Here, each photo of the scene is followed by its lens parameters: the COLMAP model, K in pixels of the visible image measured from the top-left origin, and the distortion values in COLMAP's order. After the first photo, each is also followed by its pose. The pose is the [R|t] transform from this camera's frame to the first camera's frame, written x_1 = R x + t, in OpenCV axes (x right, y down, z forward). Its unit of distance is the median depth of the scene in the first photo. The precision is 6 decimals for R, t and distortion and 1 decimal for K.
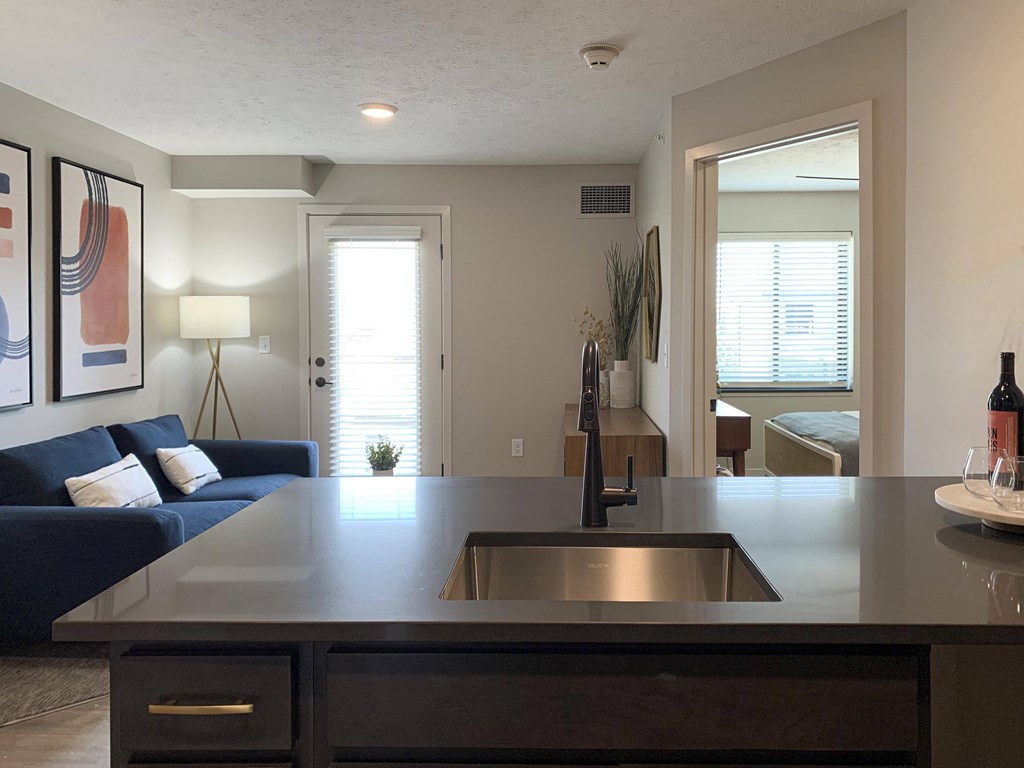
lens RADIAL K [[793.4, 0, 539.2], [0, 793.4, 327.8], [0, 0, 1]] dist [0.026922, -0.003905]
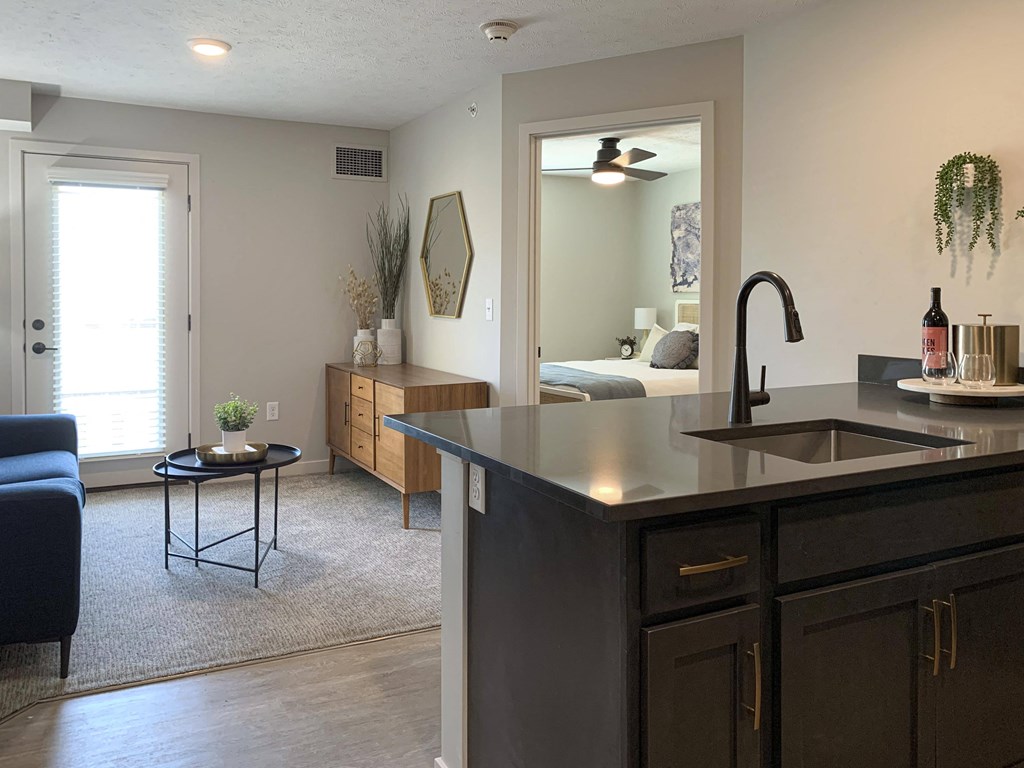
lens RADIAL K [[809.8, 0, 452.6], [0, 809.8, 292.1], [0, 0, 1]] dist [-0.003760, -0.006131]
pose [[0.888485, 0.007809, 0.458838, -0.344196], [-0.002089, 0.999914, -0.012974, 0.022820], [-0.458900, 0.010569, 0.888425, 0.028834]]
